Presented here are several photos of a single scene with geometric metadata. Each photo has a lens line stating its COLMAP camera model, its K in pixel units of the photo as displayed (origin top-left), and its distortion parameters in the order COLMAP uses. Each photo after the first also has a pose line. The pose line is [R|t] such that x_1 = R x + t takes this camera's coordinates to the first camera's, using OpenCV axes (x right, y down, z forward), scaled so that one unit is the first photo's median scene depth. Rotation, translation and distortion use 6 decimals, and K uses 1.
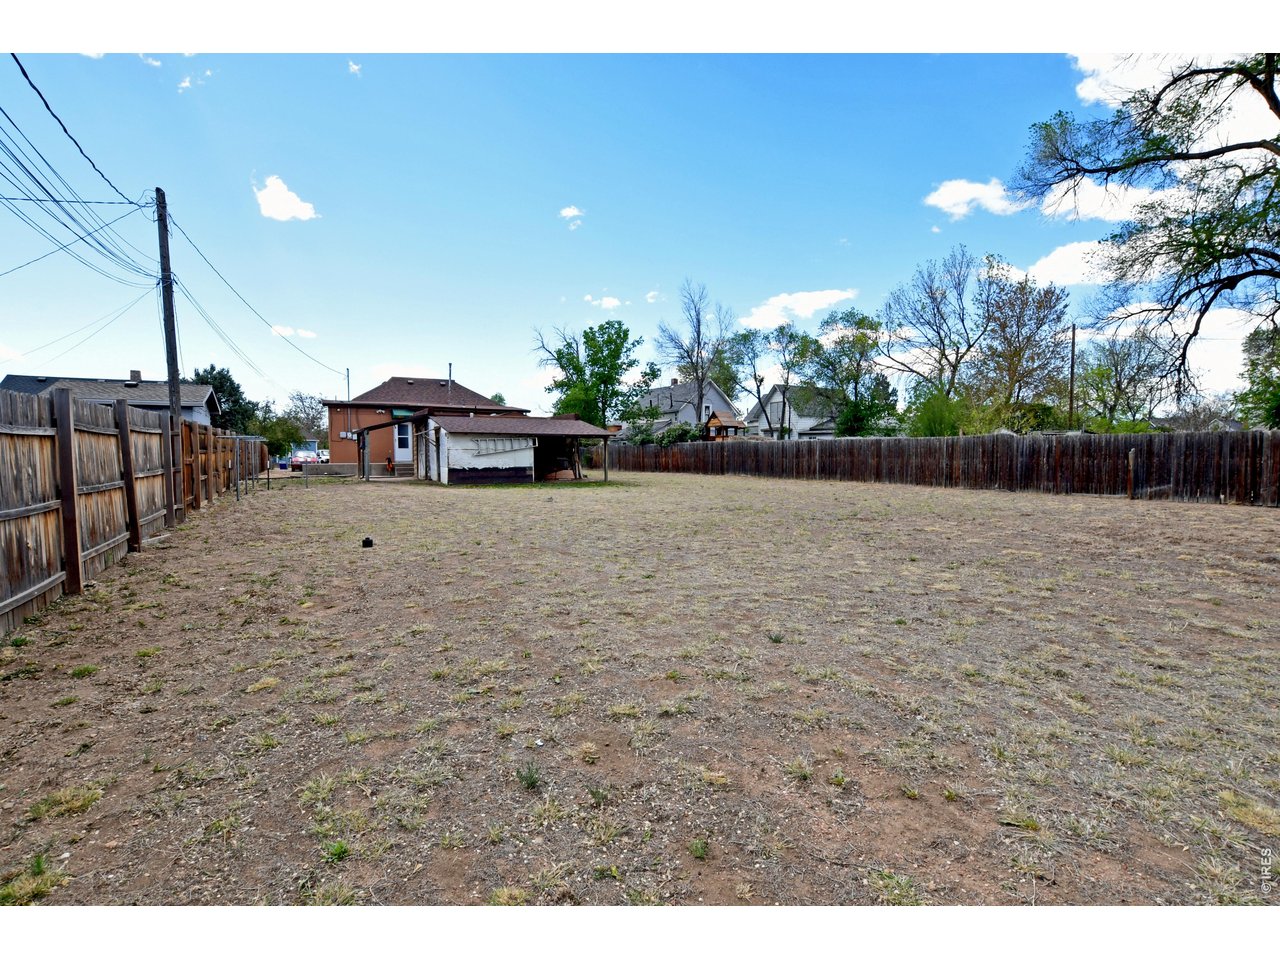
lens RADIAL K [[622.4, 0, 652.8], [0, 622.4, 506.0], [0, 0, 1]] dist [-0.019580, 0.000897]
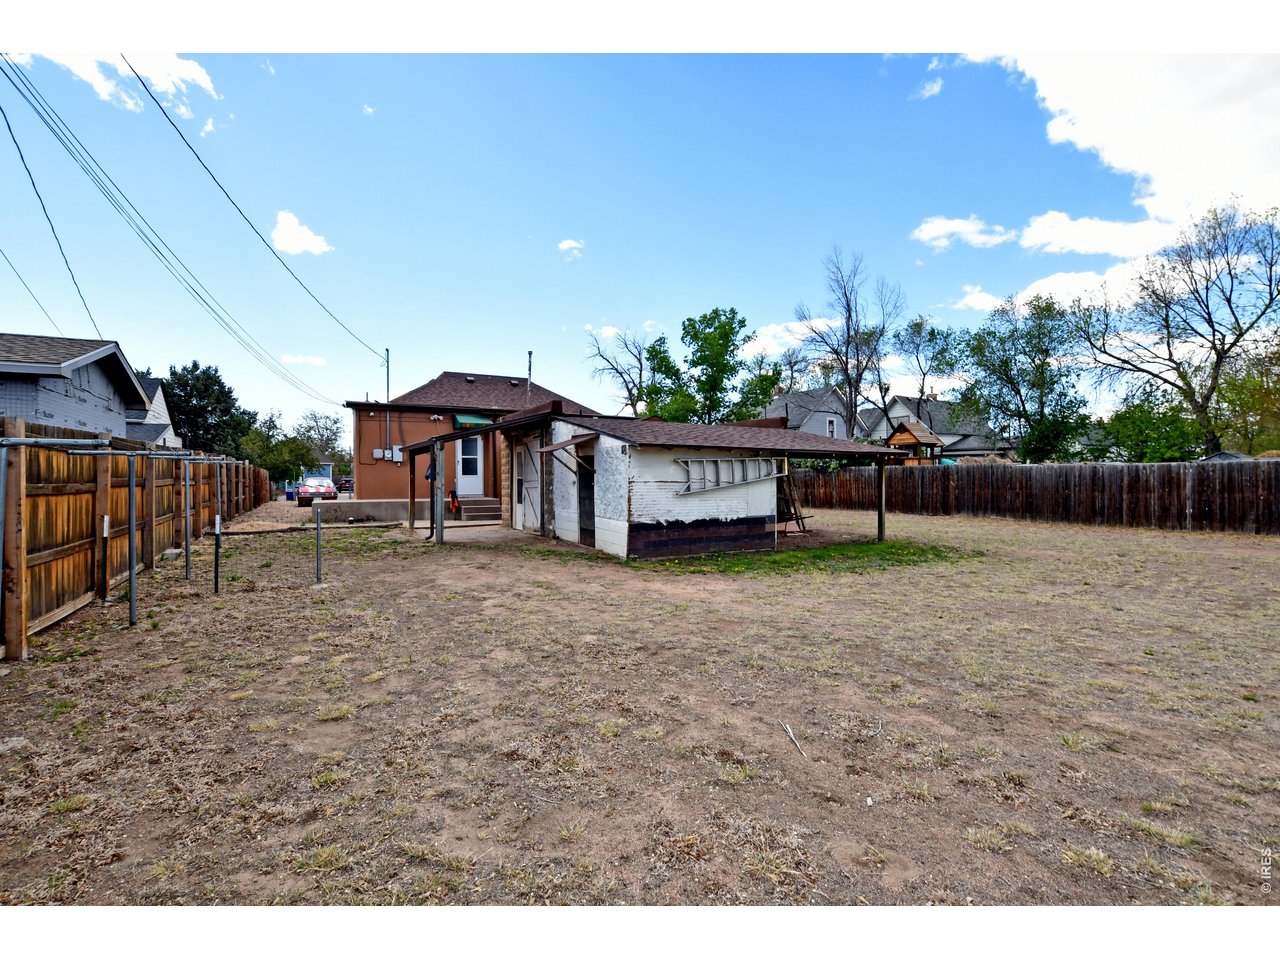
lens RADIAL K [[581.9, 0, 631.7], [0, 581.9, 529.4], [0, 0, 1]] dist [-0.017418, -0.000097]
pose [[0.999869, 0.002807, -0.015914, -0.177427], [-0.002708, 0.999977, 0.006206, -0.032318], [0.015931, -0.006162, 0.999854, 0.314723]]
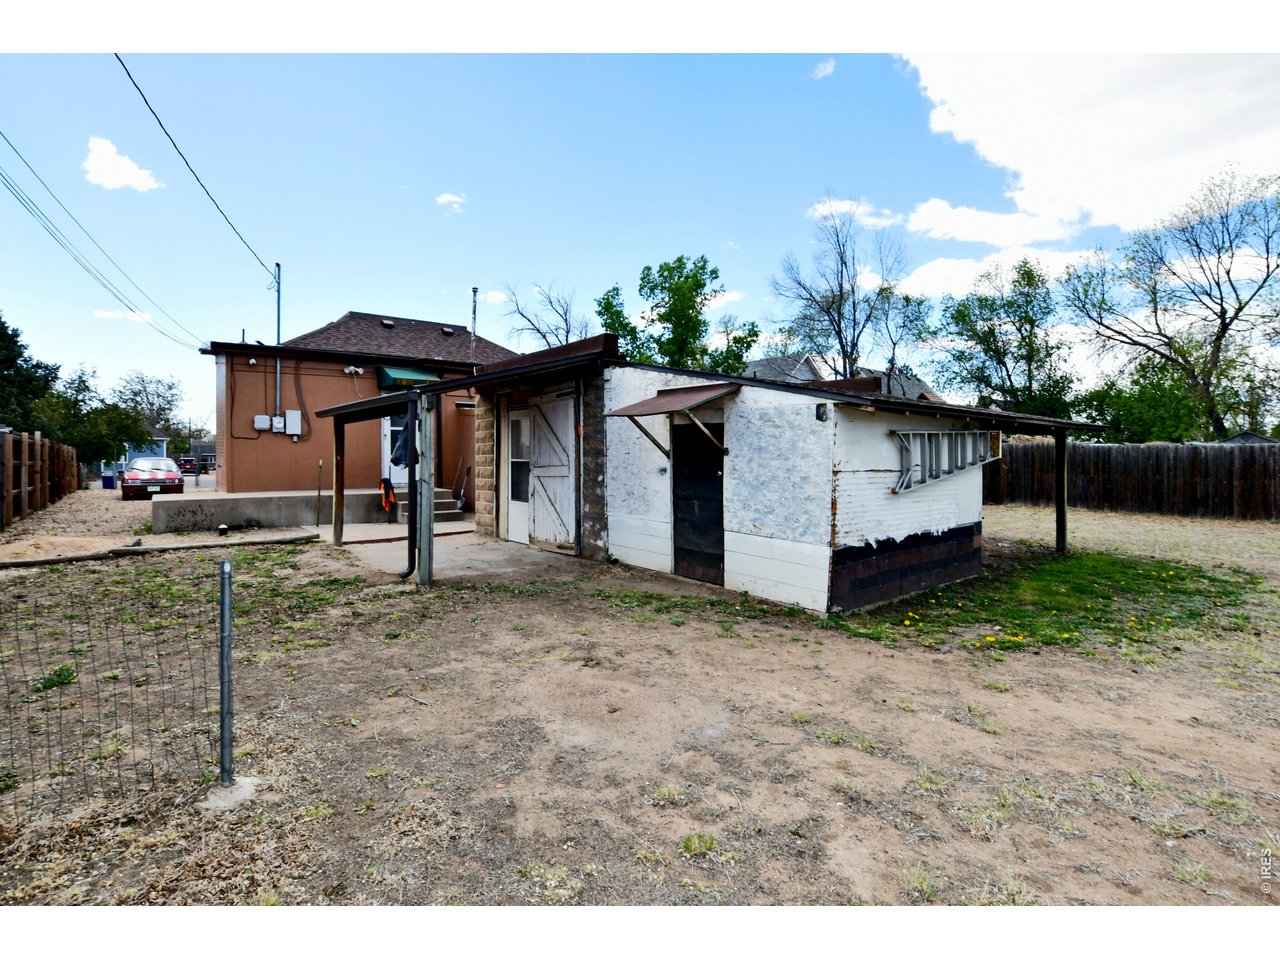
lens RADIAL K [[622.4, 0, 622.7], [0, 622.4, 504.2], [0, 0, 1]] dist [-0.019580, 0.000897]
pose [[0.988720, -0.008350, 0.149544, -0.247580], [0.009382, 0.999937, -0.006197, -0.042607], [-0.149483, 0.007530, 0.988736, 0.423969]]
